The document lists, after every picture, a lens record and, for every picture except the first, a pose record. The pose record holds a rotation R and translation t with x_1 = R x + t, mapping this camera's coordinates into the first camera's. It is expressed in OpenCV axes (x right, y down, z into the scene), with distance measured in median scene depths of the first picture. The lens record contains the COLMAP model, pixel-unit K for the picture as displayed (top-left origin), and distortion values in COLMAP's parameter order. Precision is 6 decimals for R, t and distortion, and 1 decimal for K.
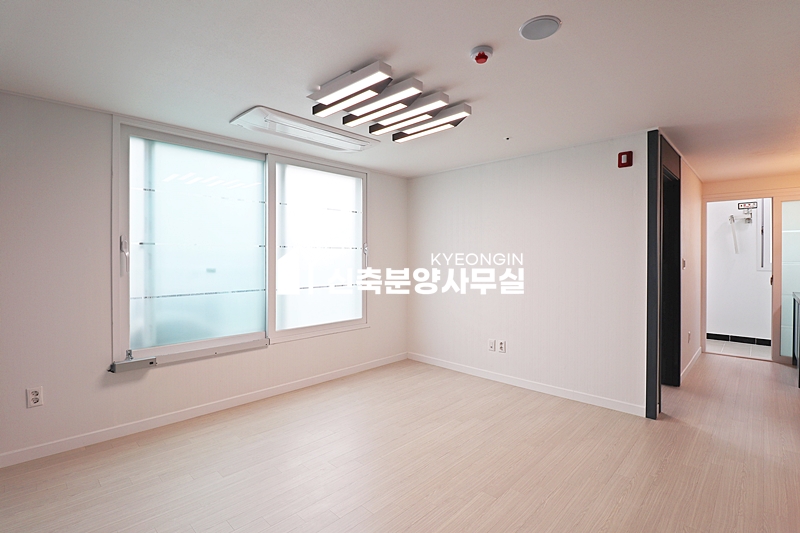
lens RADIAL K [[383.2, 0, 399.6], [0, 383.2, 262.0], [0, 0, 1]] dist [-0.025173, -0.000072]
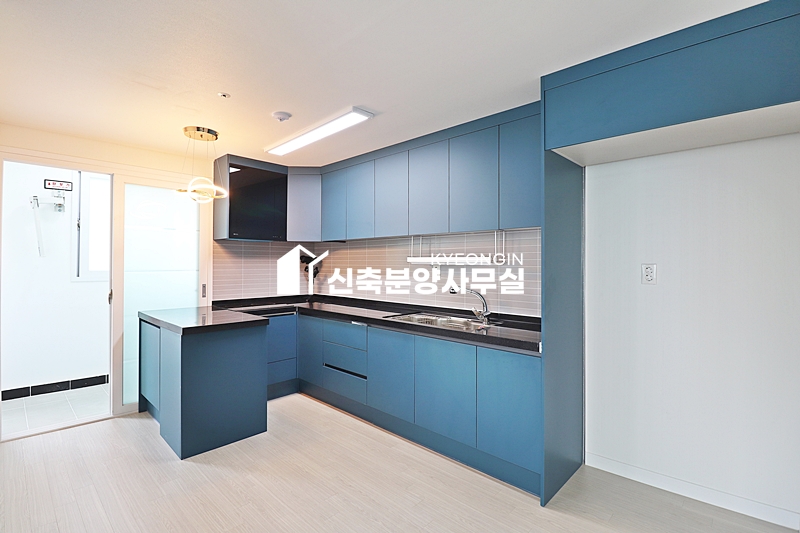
lens RADIAL K [[383.2, 0, 399.6], [0, 383.2, 262.0], [0, 0, 1]] dist [-0.025173, -0.000072]
pose [[0.000303, 0.008888, 0.999960, 0.278328], [0.005344, 0.999946, -0.008889, -0.004247], [-0.999986, 0.005347, 0.000255, 0.419588]]
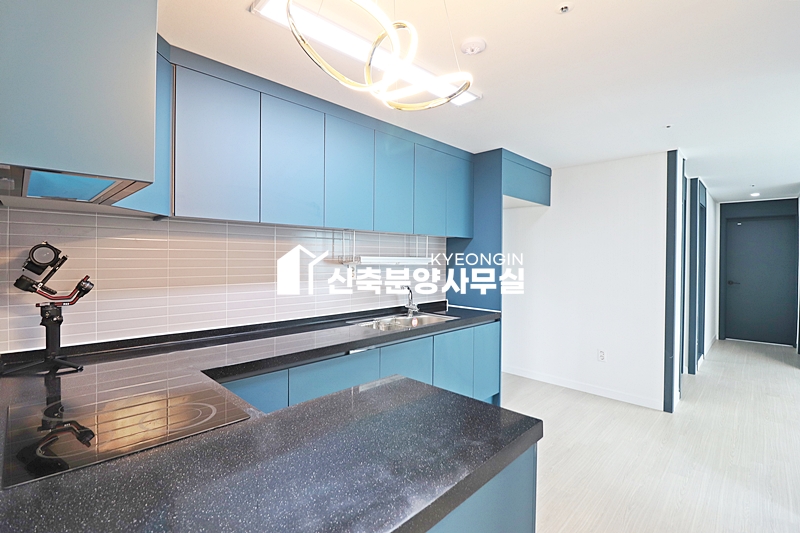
lens RADIAL K [[383.2, 0, 399.6], [0, 383.2, 262.0], [0, 0, 1]] dist [-0.025173, -0.000072]
pose [[-0.999938, 0.002144, -0.010924, 0.840786], [0.002022, 0.999936, 0.011139, -0.014902], [0.010947, 0.011116, -0.999878, 0.905089]]
